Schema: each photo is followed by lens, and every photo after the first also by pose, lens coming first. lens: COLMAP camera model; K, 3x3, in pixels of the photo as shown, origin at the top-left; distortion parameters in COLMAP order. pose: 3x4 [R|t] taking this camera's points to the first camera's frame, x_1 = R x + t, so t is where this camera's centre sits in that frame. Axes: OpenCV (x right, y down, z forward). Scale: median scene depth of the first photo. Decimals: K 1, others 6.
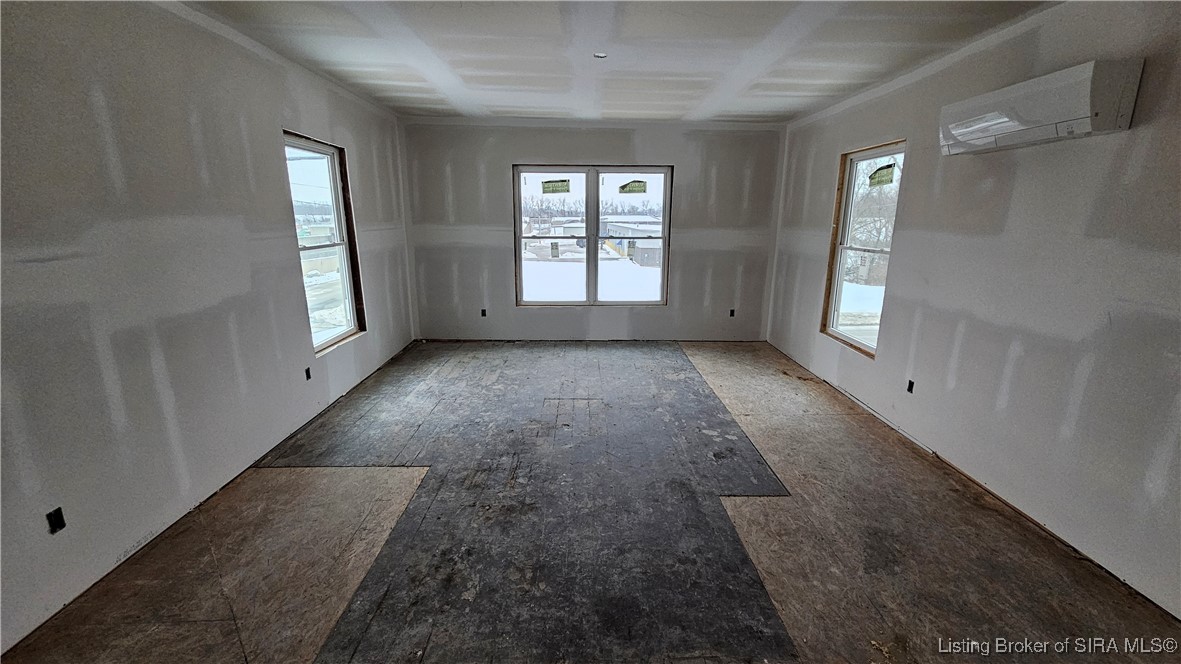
lens RADIAL K [[484.6, 0, 596.9], [0, 484.6, 325.9], [0, 0, 1]] dist [0.003337, 0.000755]
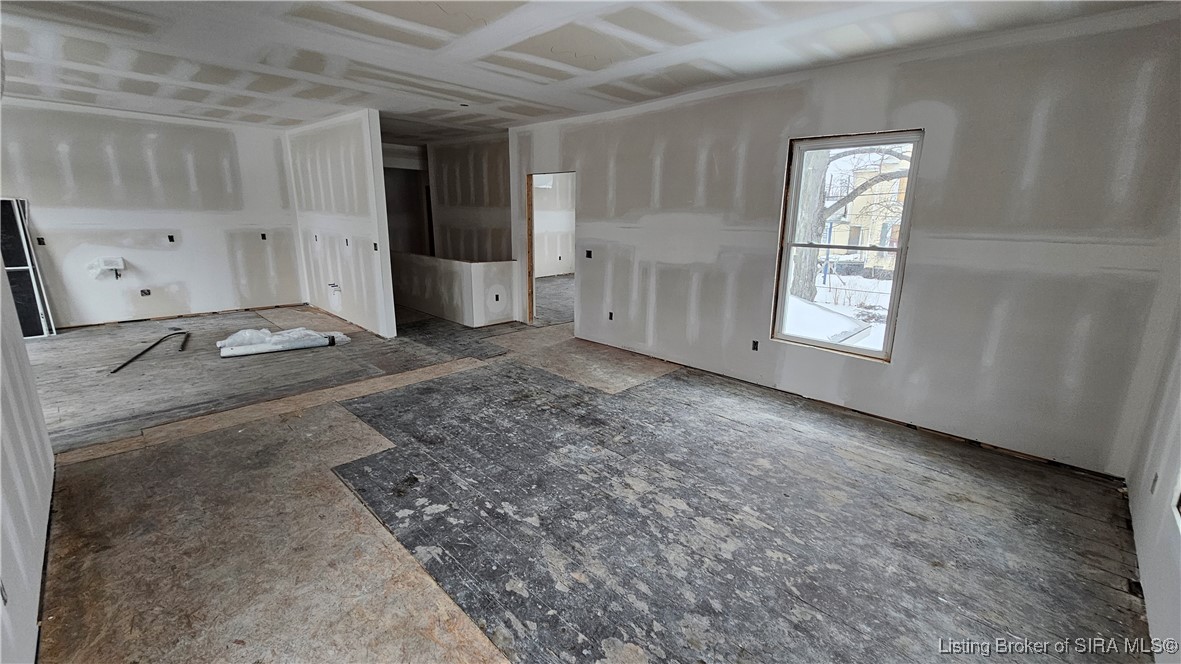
lens RADIAL K [[484.6, 0, 593.6], [0, 484.6, 326.4], [0, 0, 1]] dist [0.003337, 0.000755]
pose [[-0.718091, 0.147055, -0.680235, 0.496724], [-0.171891, 0.909663, 0.378110, -0.326806], [0.674388, 0.388444, -0.627943, 1.448973]]
